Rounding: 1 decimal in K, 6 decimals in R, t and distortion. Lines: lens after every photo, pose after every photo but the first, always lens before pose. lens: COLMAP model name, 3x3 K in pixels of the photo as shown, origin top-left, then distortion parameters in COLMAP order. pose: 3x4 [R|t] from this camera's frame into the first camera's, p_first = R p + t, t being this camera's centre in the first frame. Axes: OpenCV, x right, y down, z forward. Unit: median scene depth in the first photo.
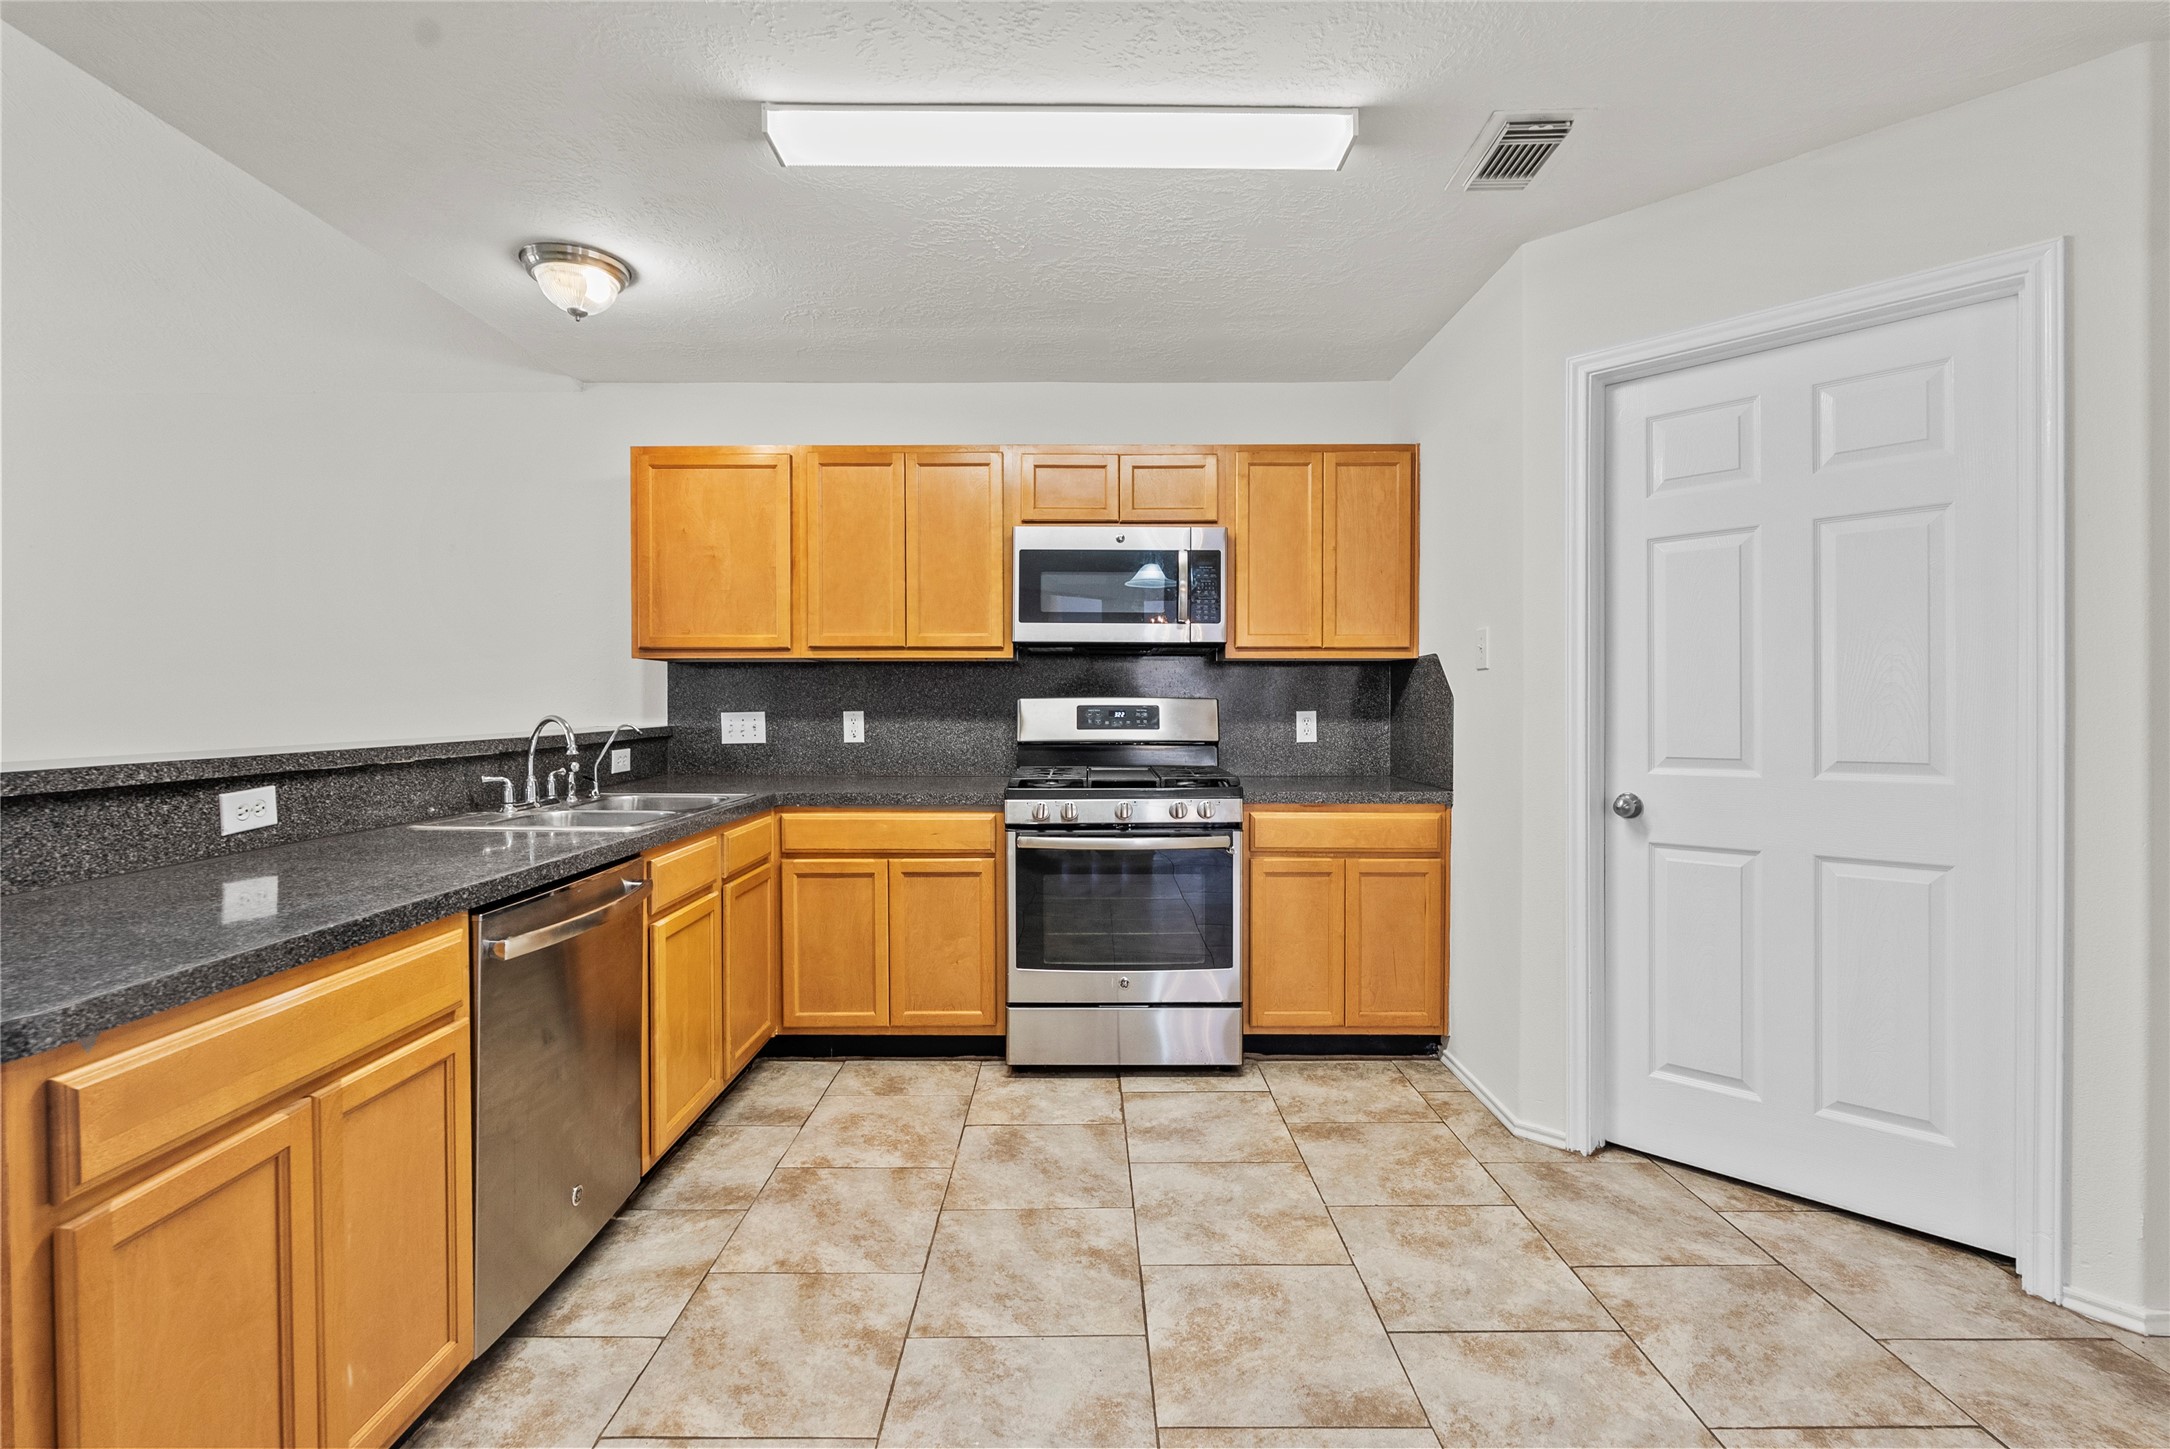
lens RADIAL K [[961.9, 0, 1083.7], [0, 961.9, 717.3], [0, 0, 1]] dist [-0.009094, 0.000763]
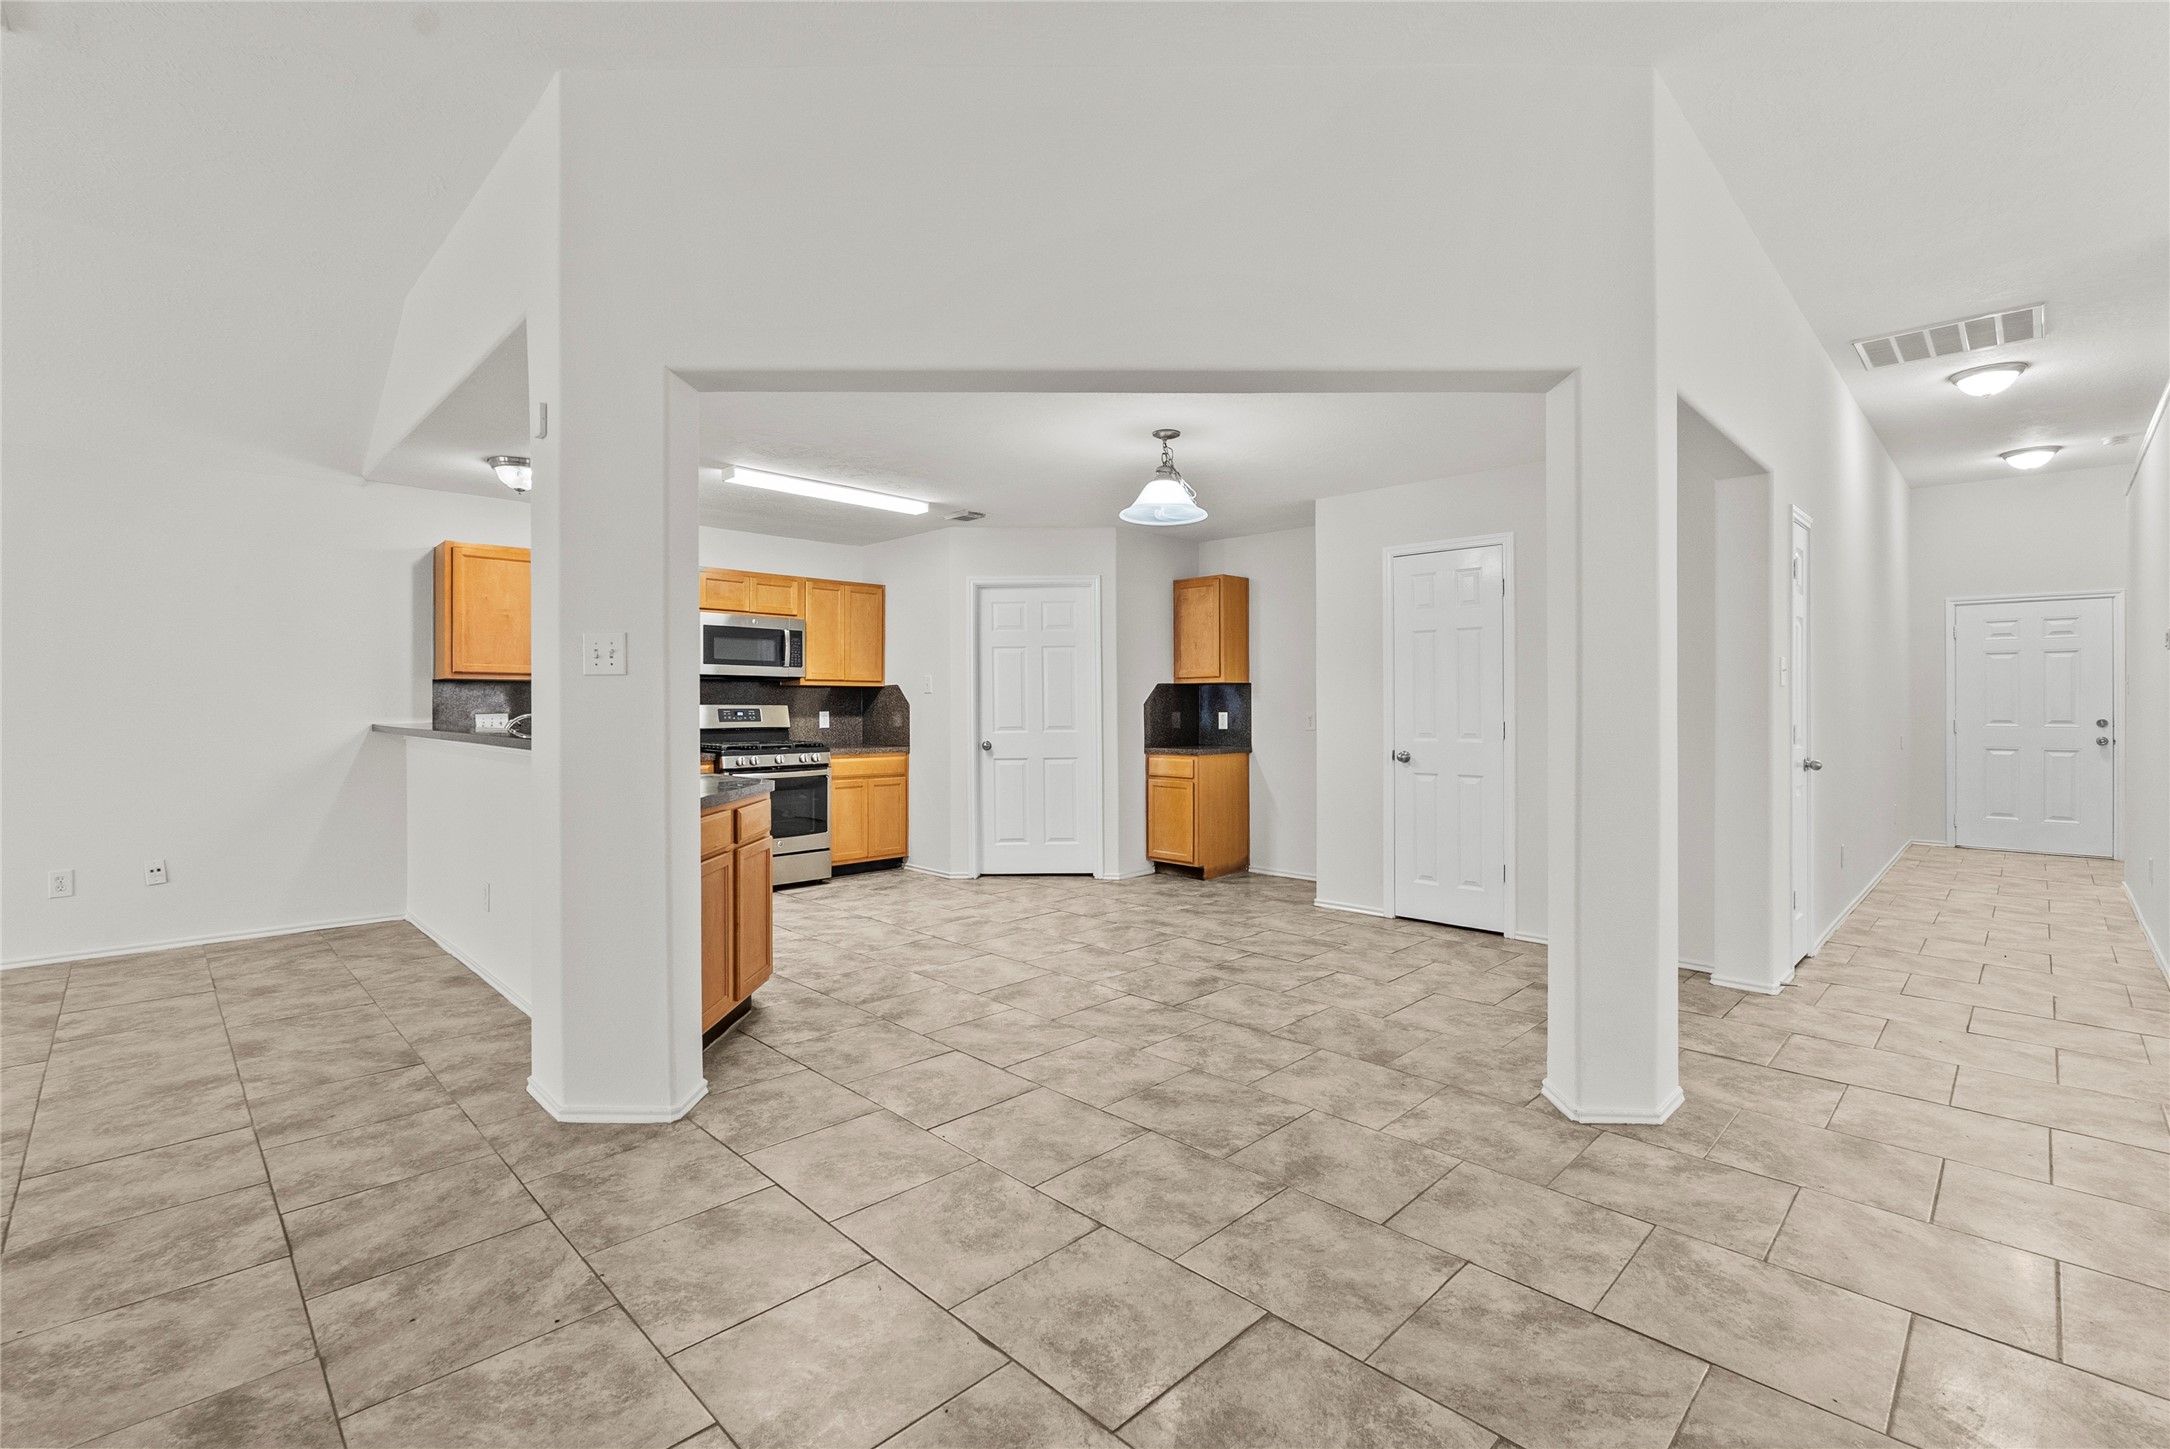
lens RADIAL K [[960.7, 0, 1081.2], [0, 960.7, 715.3], [0, 0, 1]] dist [-0.006199, 0.000696]
pose [[0.707897, -0.006956, 0.706281, -1.046325], [0.011941, 0.999926, -0.002120, 0.015351], [-0.706215, 0.009934, 0.707928, -0.998022]]
